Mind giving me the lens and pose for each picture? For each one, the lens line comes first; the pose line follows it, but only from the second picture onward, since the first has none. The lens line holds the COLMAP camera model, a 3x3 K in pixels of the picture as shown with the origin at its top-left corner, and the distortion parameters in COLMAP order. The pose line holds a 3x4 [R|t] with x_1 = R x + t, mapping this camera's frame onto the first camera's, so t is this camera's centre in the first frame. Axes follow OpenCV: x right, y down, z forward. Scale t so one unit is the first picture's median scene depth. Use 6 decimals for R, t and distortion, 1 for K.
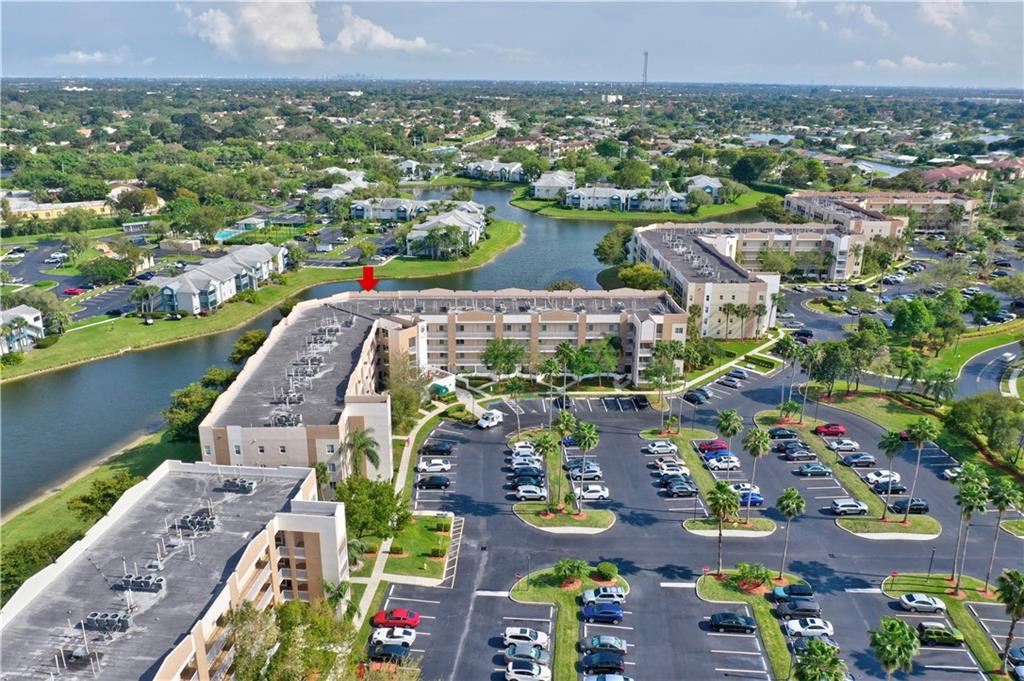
lens RADIAL K [[798.7, 0, 512.0], [0, 798.7, 340.5], [0, 0, 1]] dist [-0.017747, 0.001588]
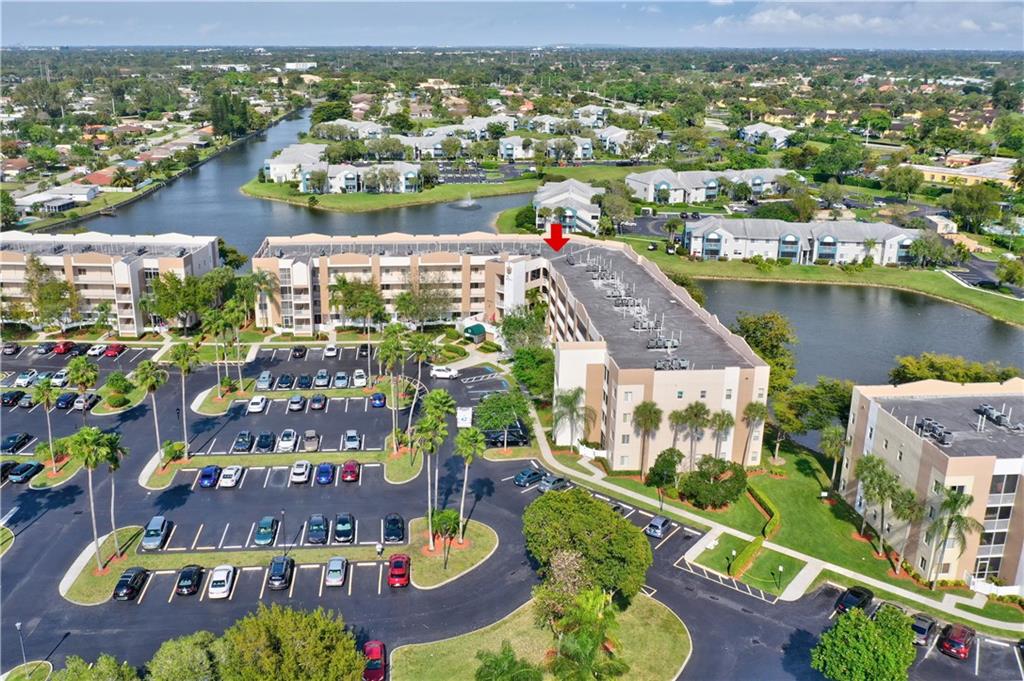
lens RADIAL K [[901.4, 0, 464.6], [0, 901.4, 289.1], [0, 0, 1]] dist [-0.014427, 0.001601]
pose [[0.027468, 0.253415, -0.966968, 0.852995], [-0.316366, 0.919813, 0.232071, -0.208527], [0.948239, 0.299542, 0.105437, 0.801872]]
